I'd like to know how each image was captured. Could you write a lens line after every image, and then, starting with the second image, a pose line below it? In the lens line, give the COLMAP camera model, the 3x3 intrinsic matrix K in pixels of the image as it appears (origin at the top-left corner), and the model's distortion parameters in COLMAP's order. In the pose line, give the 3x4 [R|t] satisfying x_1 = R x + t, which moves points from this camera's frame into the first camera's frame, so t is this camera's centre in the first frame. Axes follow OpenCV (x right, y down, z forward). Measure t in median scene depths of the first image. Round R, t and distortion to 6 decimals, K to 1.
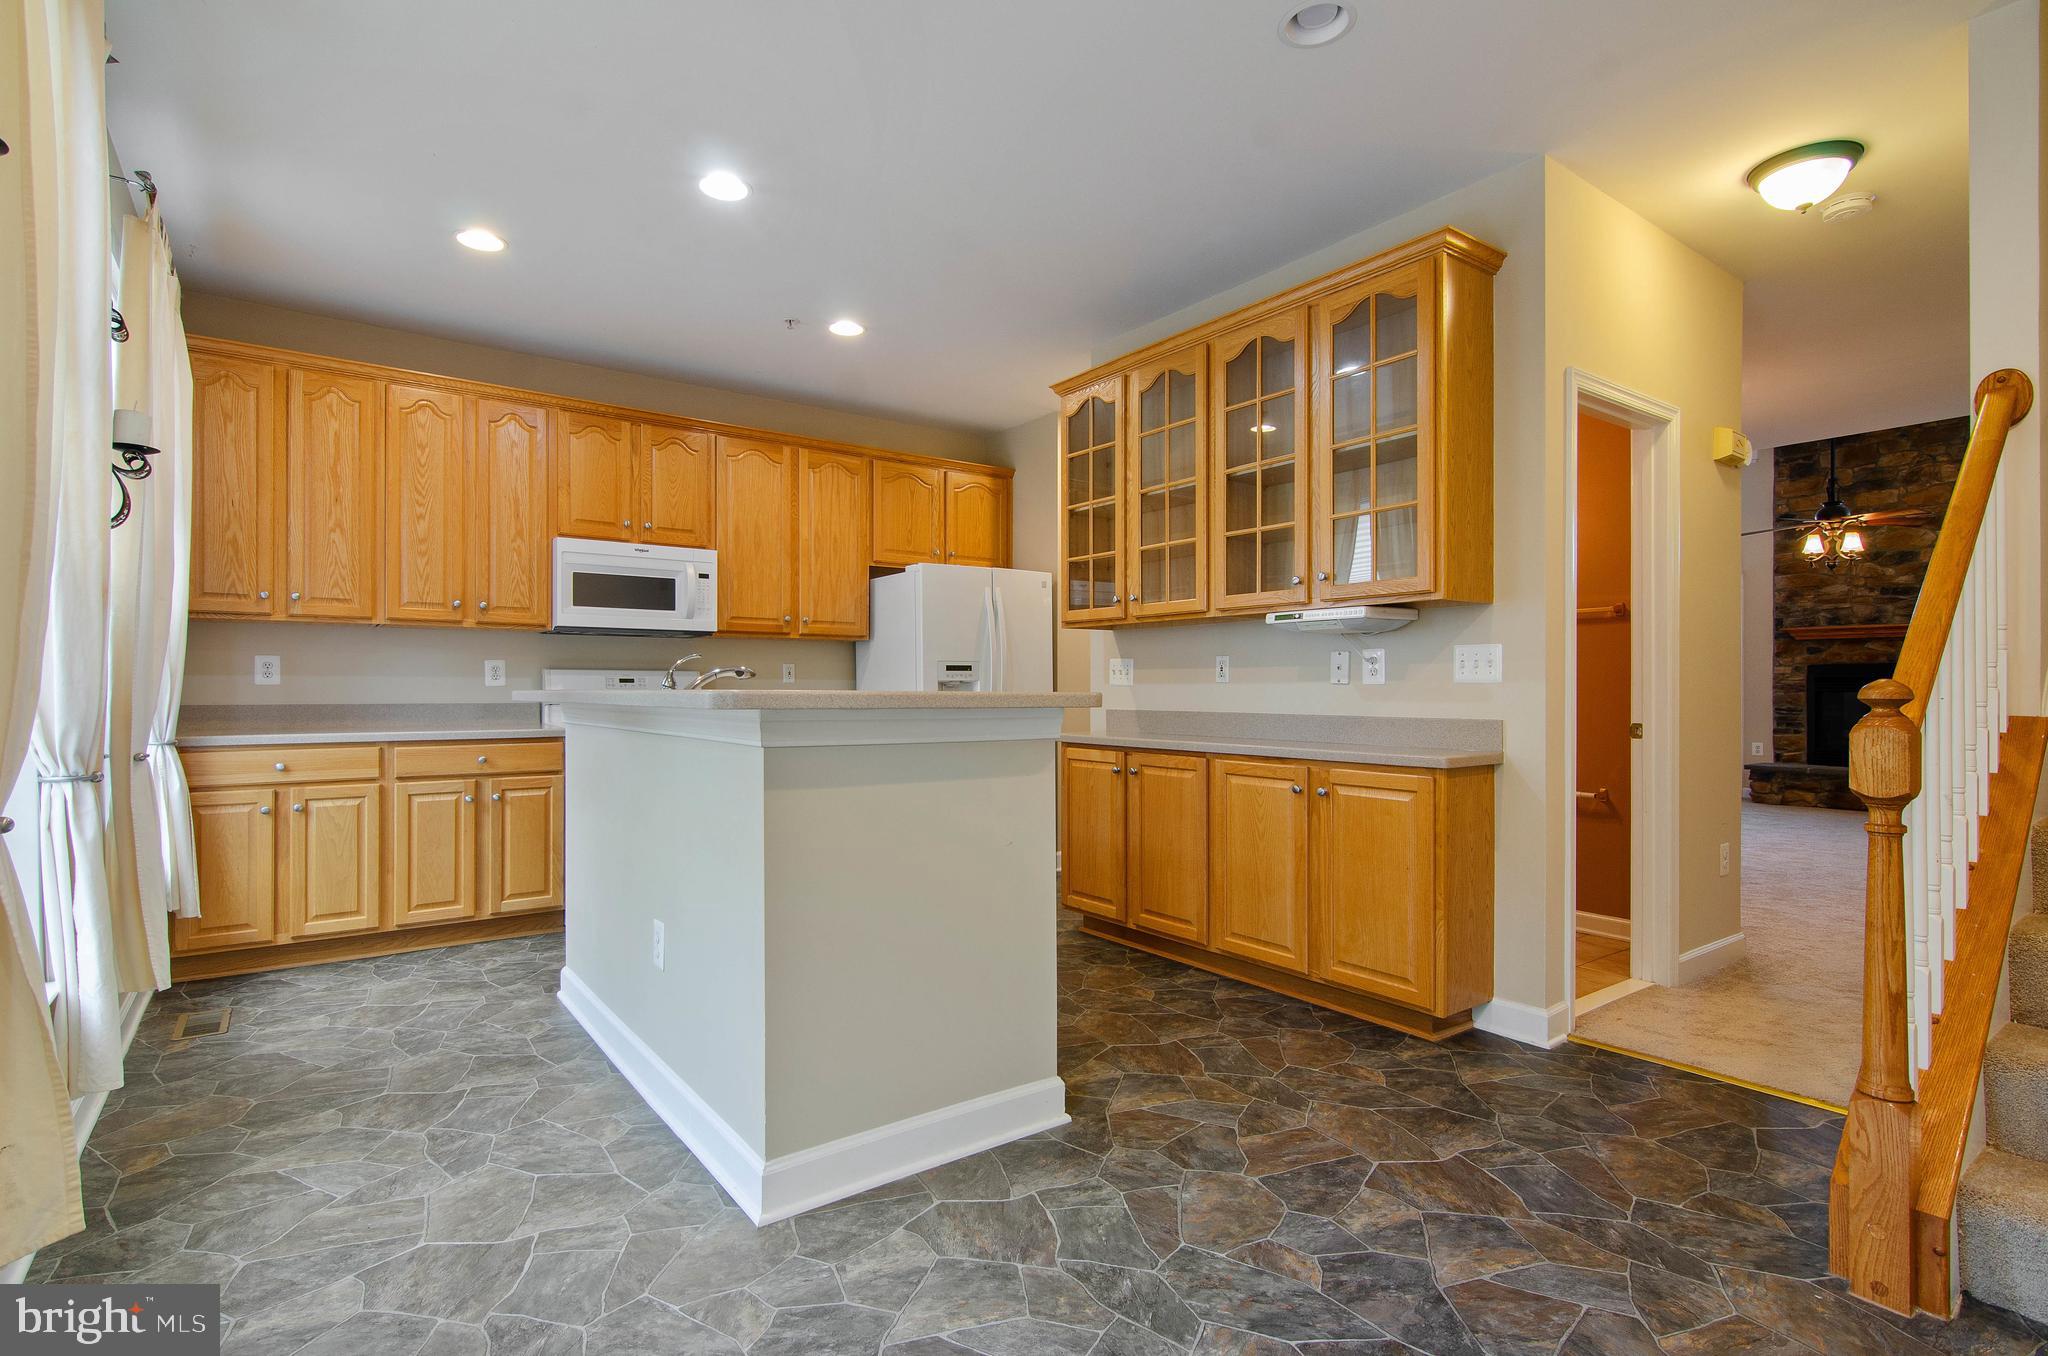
lens RADIAL K [[988.9, 0, 972.7], [0, 988.9, 690.3], [0, 0, 1]] dist [0.004452, -0.003520]
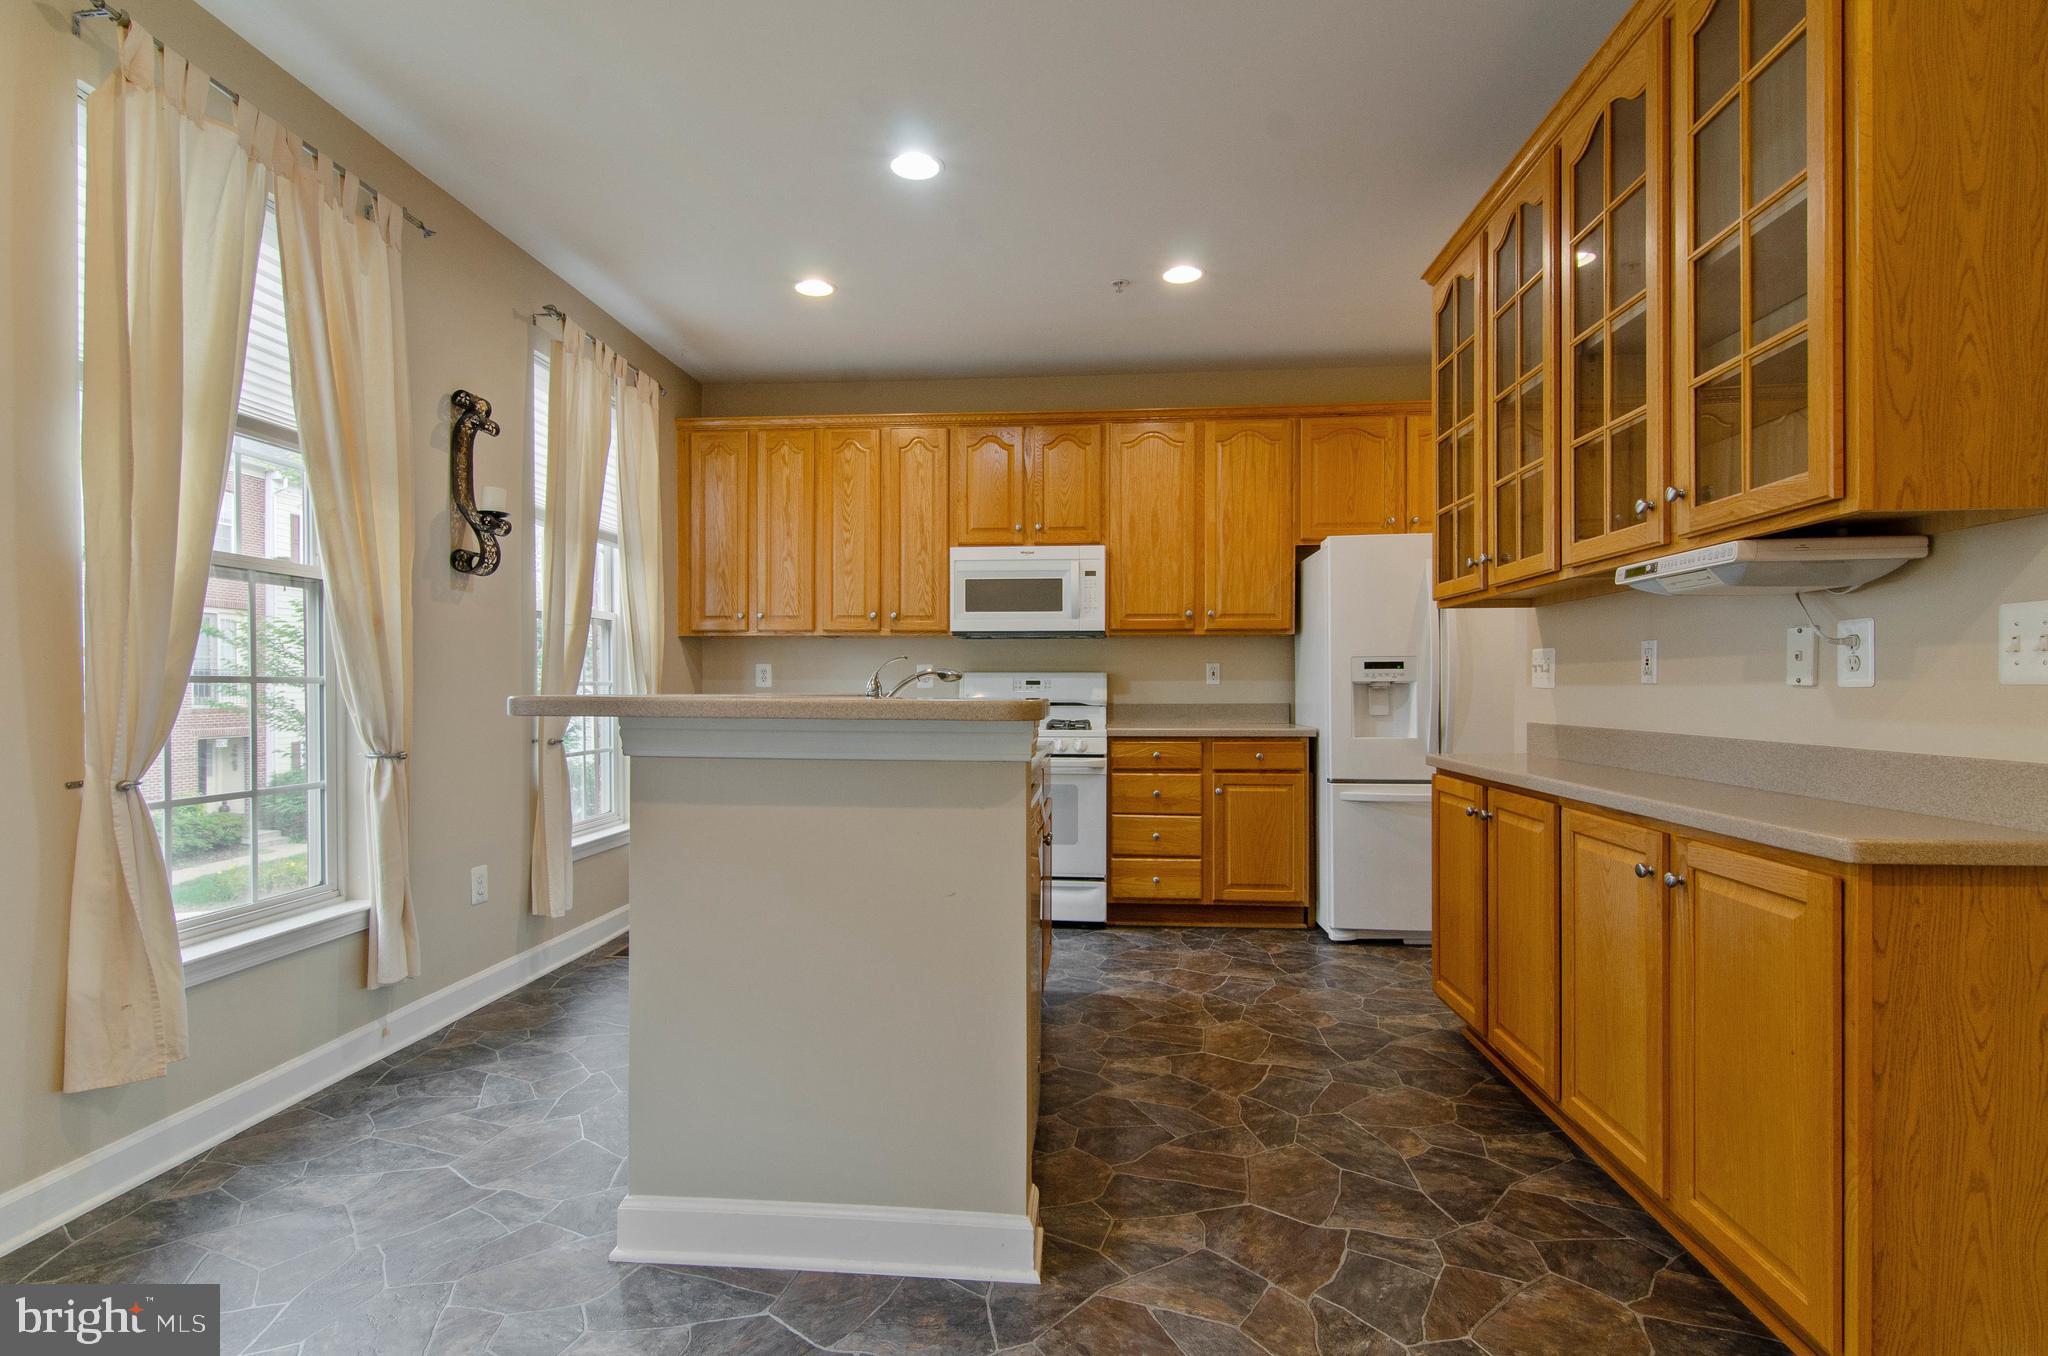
lens RADIAL K [[988.9, 0, 990.0], [0, 988.9, 690.0], [0, 0, 1]] dist [0.004452, -0.003520]
pose [[0.756625, 0.001463, -0.653848, 0.342309], [-0.001846, 0.999998, 0.000102, -0.003147], [0.653847, 0.001130, 0.756626, 0.260609]]
